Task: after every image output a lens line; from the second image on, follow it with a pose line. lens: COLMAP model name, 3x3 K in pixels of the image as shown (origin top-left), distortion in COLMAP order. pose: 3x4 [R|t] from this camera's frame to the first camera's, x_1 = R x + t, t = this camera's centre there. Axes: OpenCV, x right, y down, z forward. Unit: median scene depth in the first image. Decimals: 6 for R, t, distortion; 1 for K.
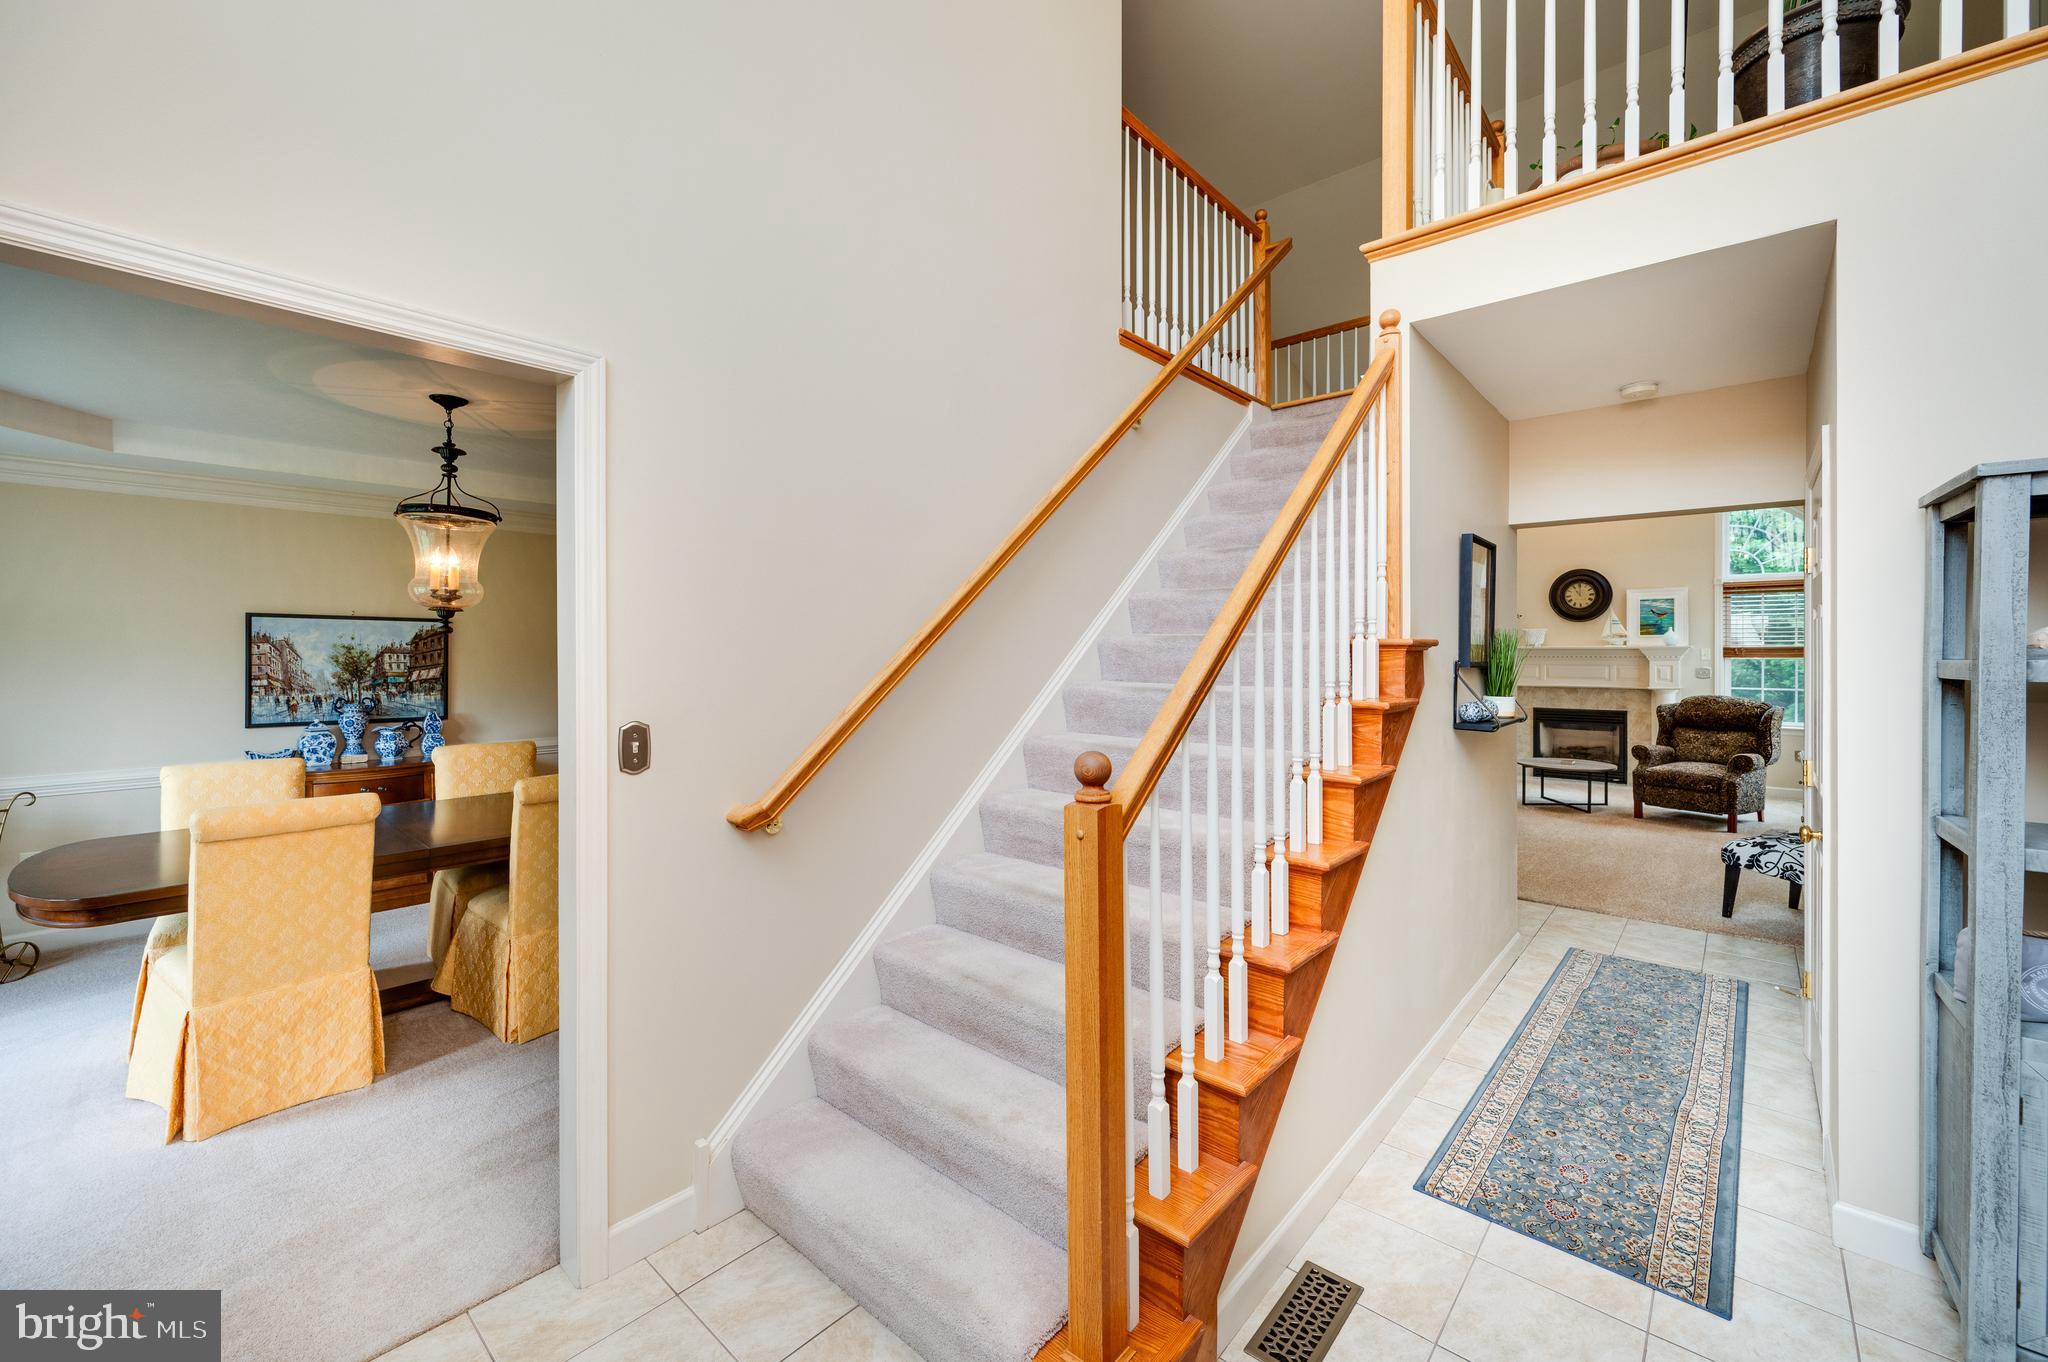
lens RADIAL K [[816.0, 0, 1008.2], [0, 816.0, 648.8], [0, 0, 1]] dist [-0.005873, -0.000376]
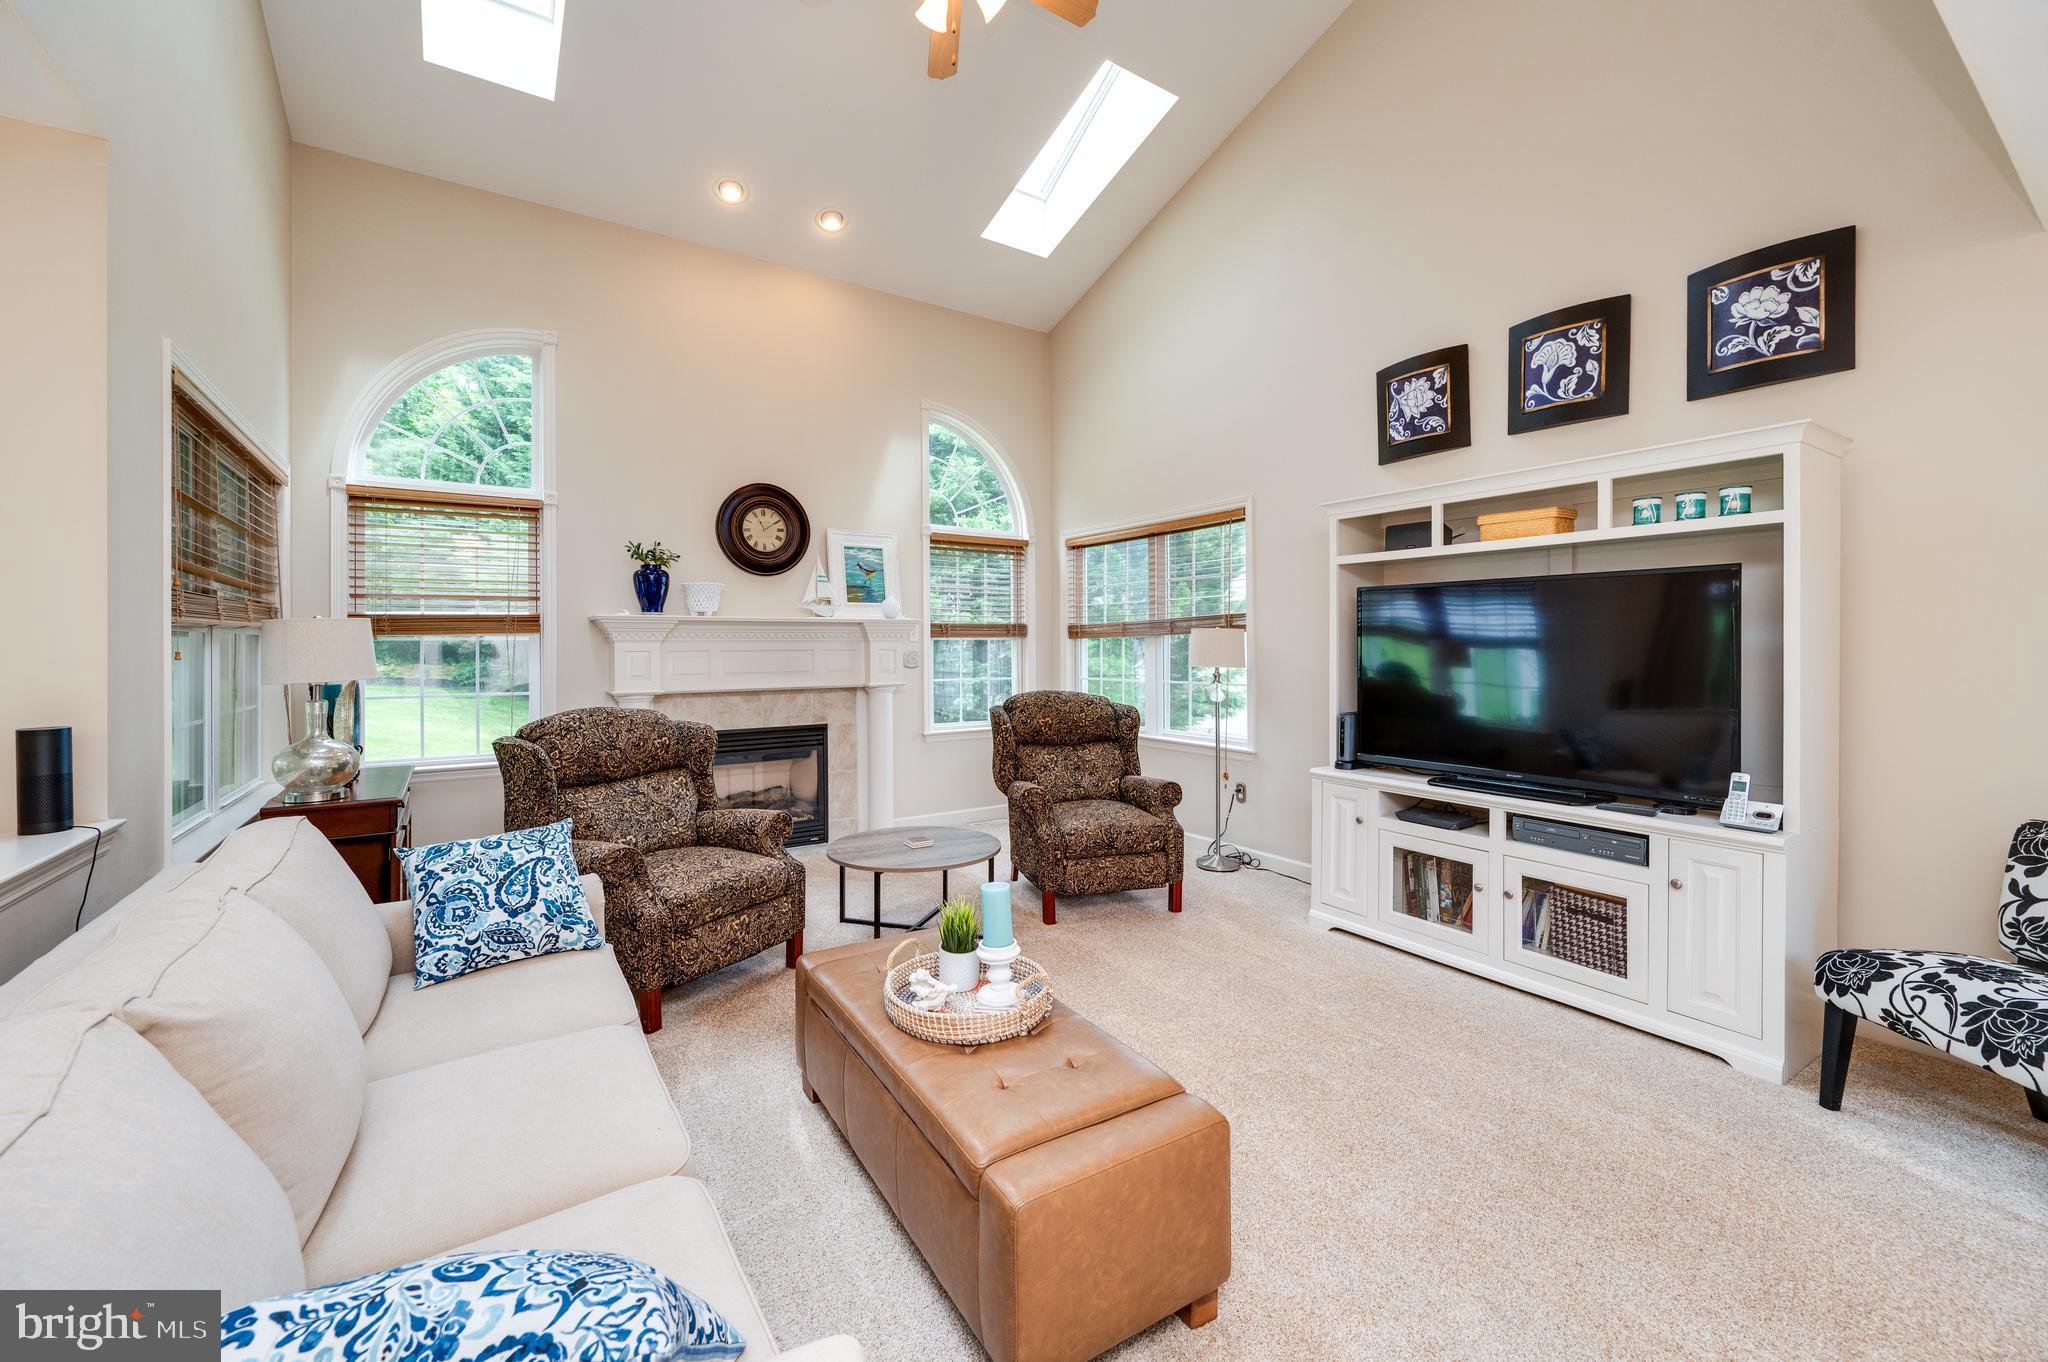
lens RADIAL K [[816.0, 0, 1008.2], [0, 816.0, 648.8], [0, 0, 1]] dist [-0.005873, -0.000376]
pose [[0.239779, -0.001336, 0.970827, 0.197630], [0.002943, 0.999995, 0.000649, 0.020058], [-0.970823, 0.002702, 0.239781, 0.747322]]
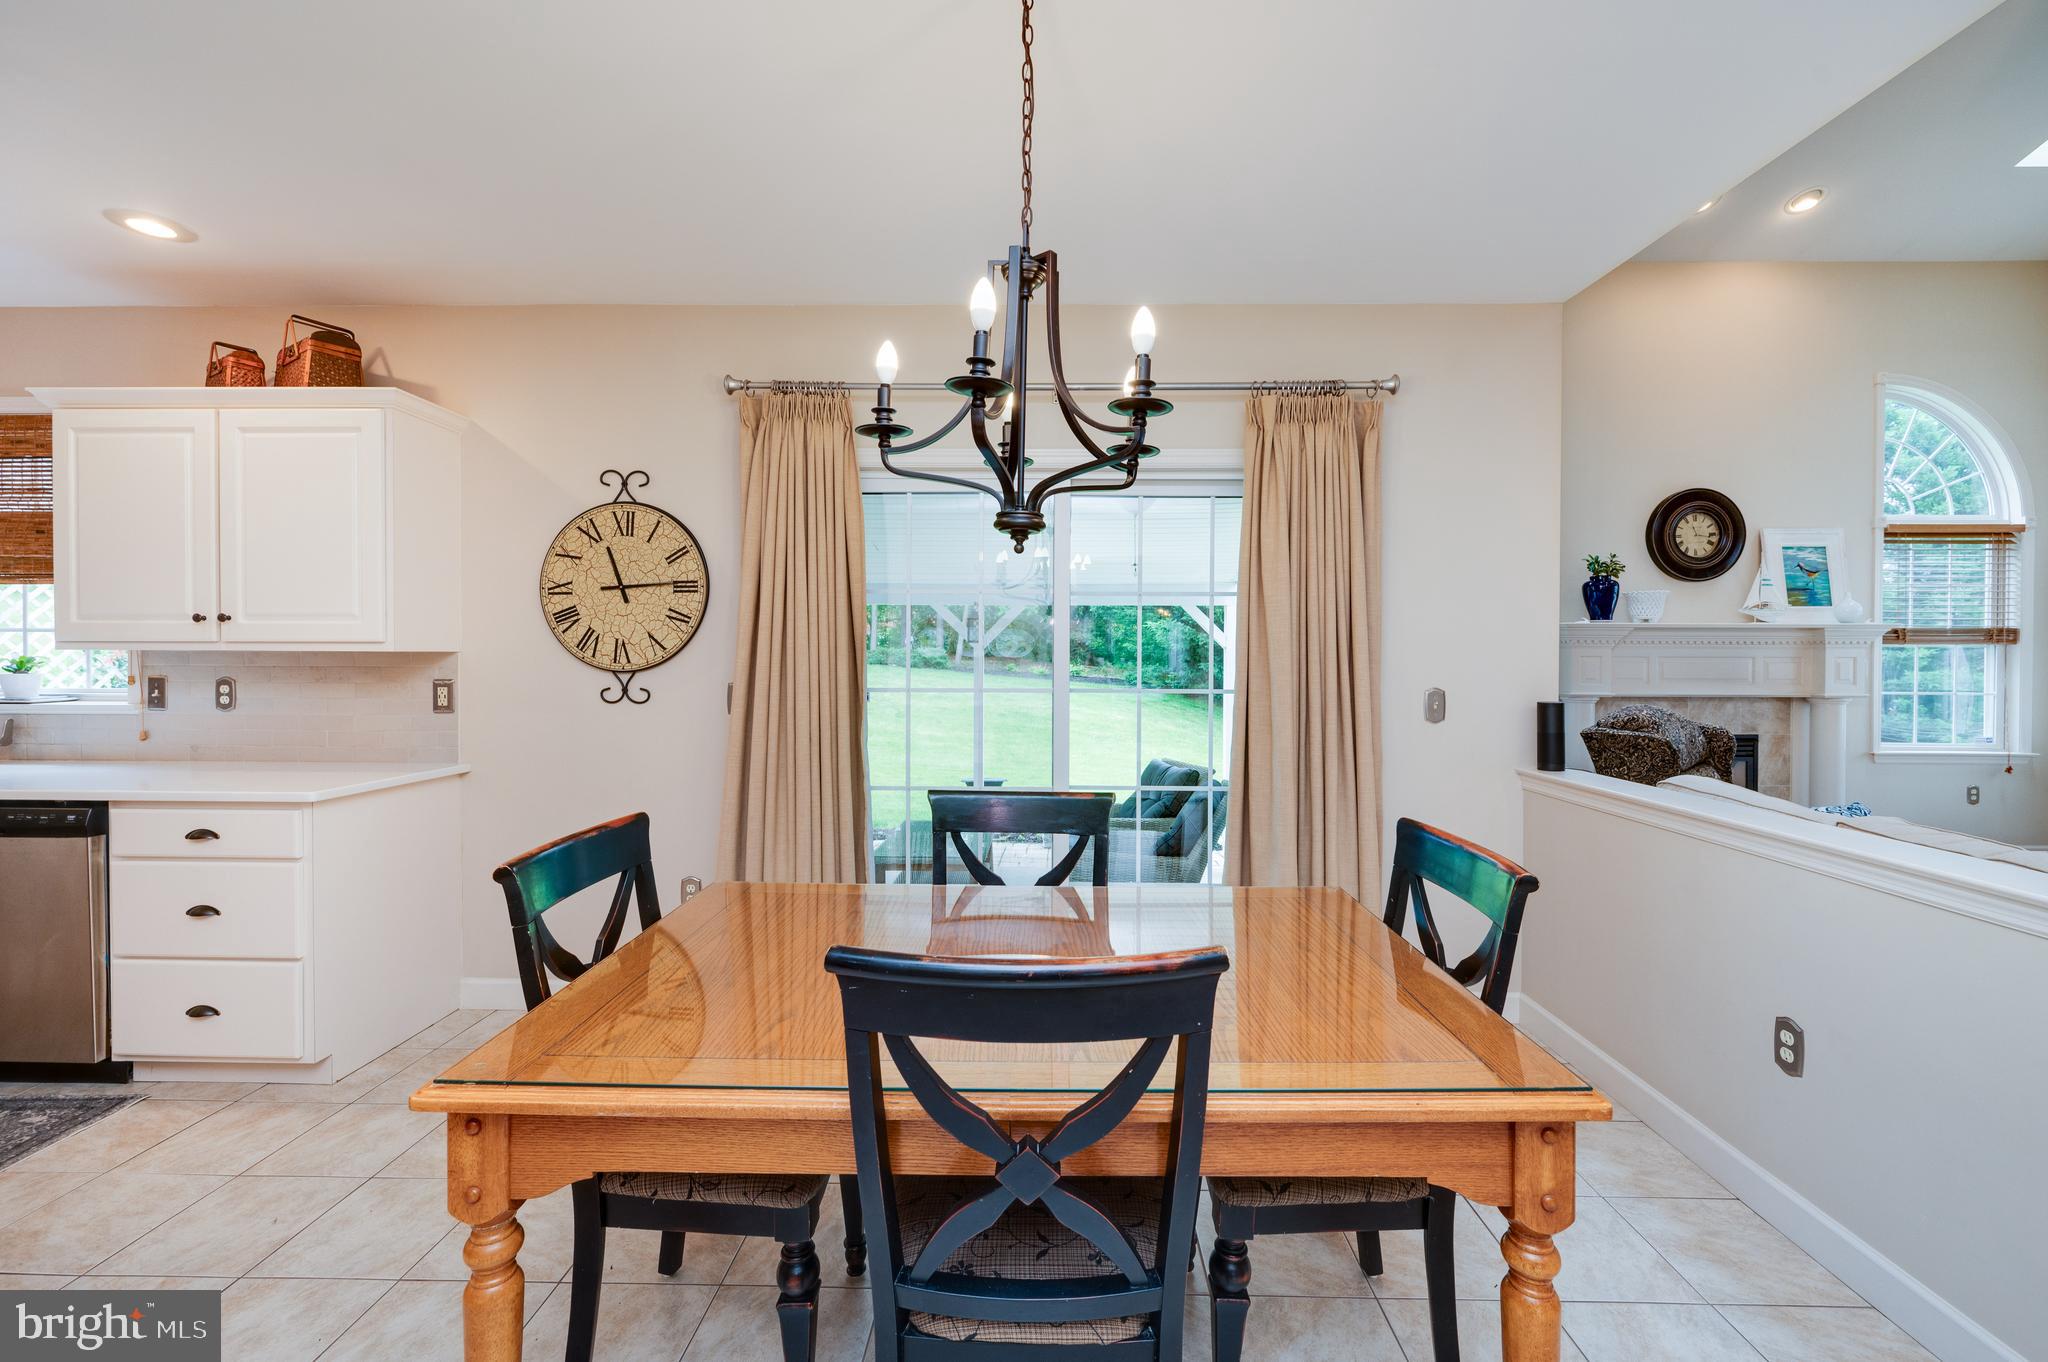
lens RADIAL K [[846.4, 0, 1026.9], [0, 846.4, 664.0], [0, 0, 1]] dist [-0.002250, -0.000219]
pose [[0.743204, -0.002362, 0.669061, -0.044493], [-0.005741, 0.999934, 0.009907, 0.023054], [-0.669040, -0.011204, 0.743142, 0.939179]]
